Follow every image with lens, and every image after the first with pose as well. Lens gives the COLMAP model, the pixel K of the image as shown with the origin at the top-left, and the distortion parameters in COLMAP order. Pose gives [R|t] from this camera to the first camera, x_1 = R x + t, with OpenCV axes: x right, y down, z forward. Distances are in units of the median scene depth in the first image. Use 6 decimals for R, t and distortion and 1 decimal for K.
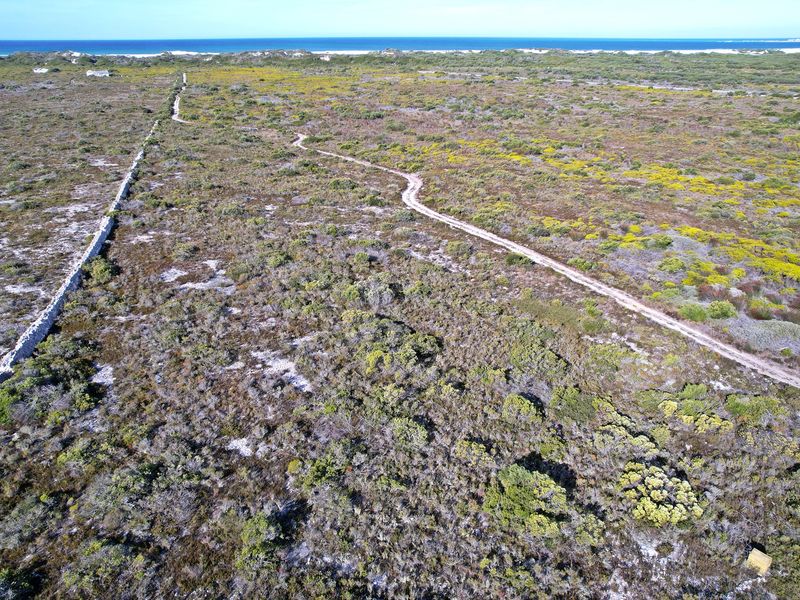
lens RADIAL K [[576.3, 0, 400.0], [0, 576.3, 303.7], [0, 0, 1]] dist [-0.072064, 0.061449]
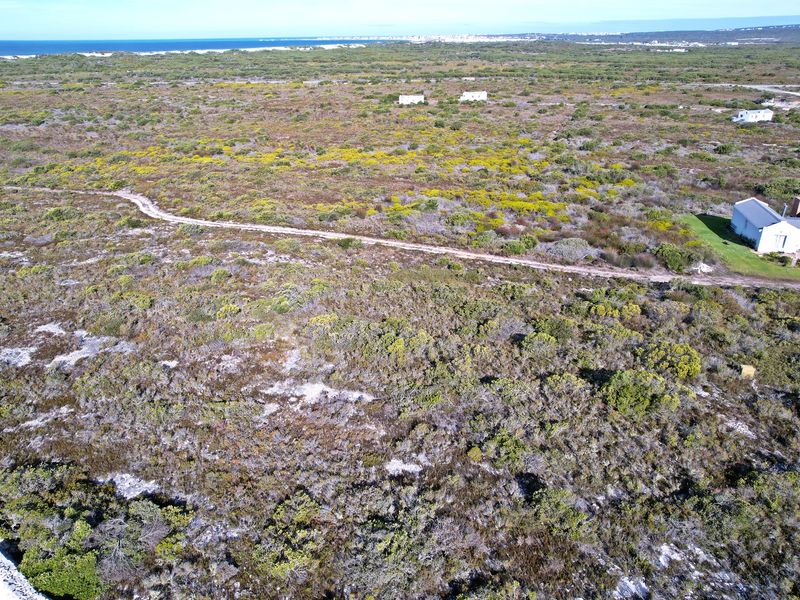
lens RADIAL K [[576.3, 0, 397.2], [0, 576.3, 301.1], [0, 0, 1]] dist [-0.072064, 0.061449]
pose [[0.775226, -0.268665, 0.571702, -0.034195], [0.271554, 0.958890, 0.082394, -0.003666], [-0.570336, 0.091374, 0.816314, 0.011064]]
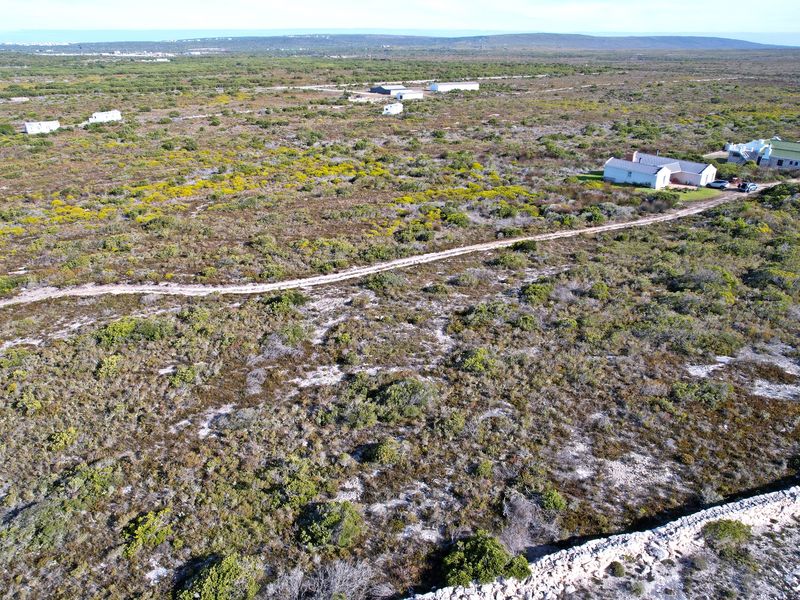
lens RADIAL K [[576.3, 0, 396.9], [0, 576.3, 301.2], [0, 0, 1]] dist [-0.072064, 0.061449]
pose [[0.046143, -0.407623, 0.911984, -0.080757], [0.422555, 0.835219, 0.351932, -0.046071], [-0.905162, 0.369124, 0.210782, 0.101221]]
